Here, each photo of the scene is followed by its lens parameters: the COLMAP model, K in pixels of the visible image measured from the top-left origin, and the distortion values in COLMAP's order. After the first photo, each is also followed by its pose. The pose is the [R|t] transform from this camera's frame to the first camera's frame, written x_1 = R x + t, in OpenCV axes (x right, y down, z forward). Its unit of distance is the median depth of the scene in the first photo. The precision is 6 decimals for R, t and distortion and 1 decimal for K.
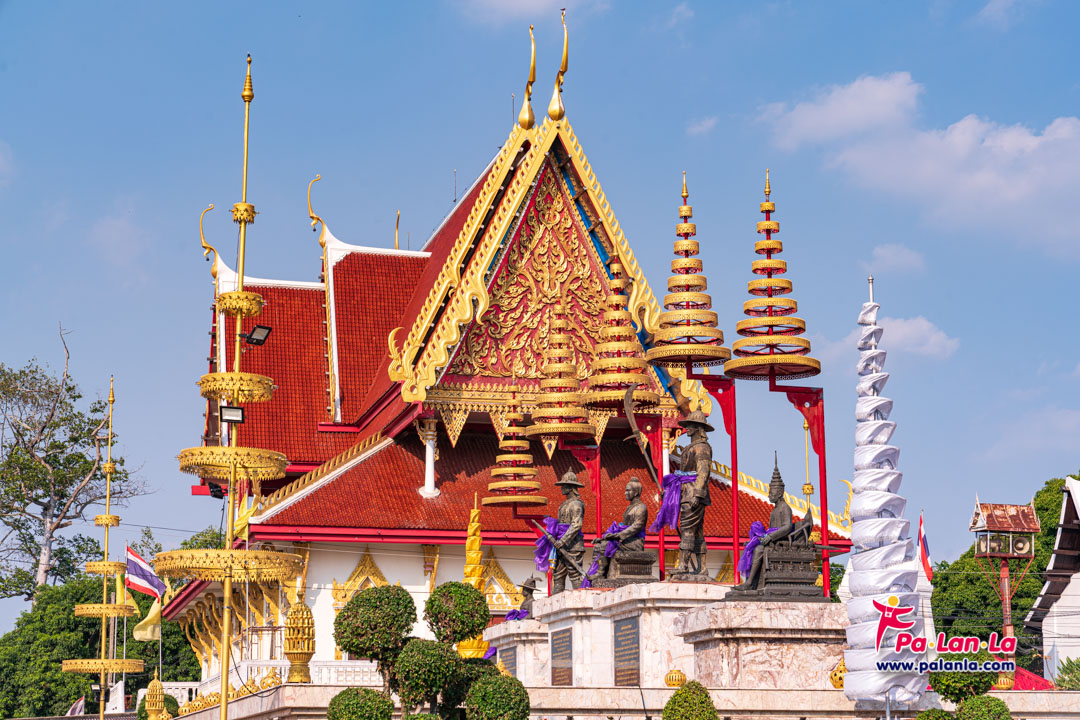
lens RADIAL K [[2122.2, 0, 540.0], [0, 2122.2, 360.0], [0, 0, 1]] dist [0.021003, 0.080978]
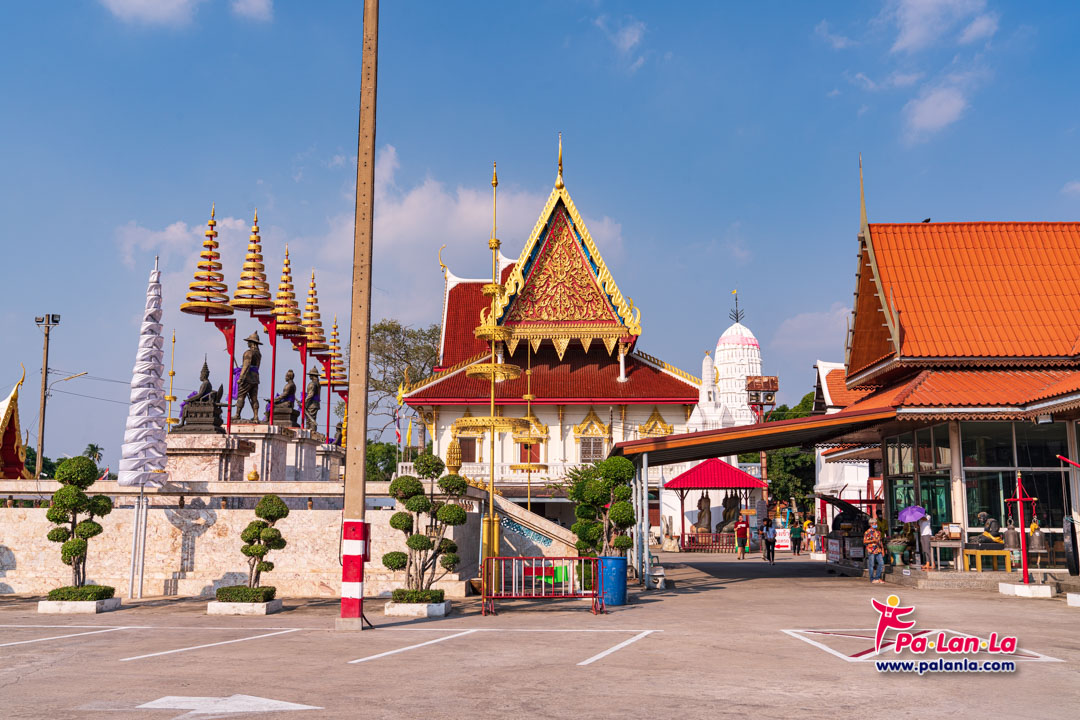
lens RADIAL K [[1012.8, 0, 540.0], [0, 1012.8, 360.0], [0, 0, 1]] dist [0.003997, 0.000748]
pose [[0.962964, -0.037360, -0.267031, 0.245778], [0.048298, 0.998237, 0.034511, 0.012475], [0.265271, -0.046130, 0.963070, 0.085328]]
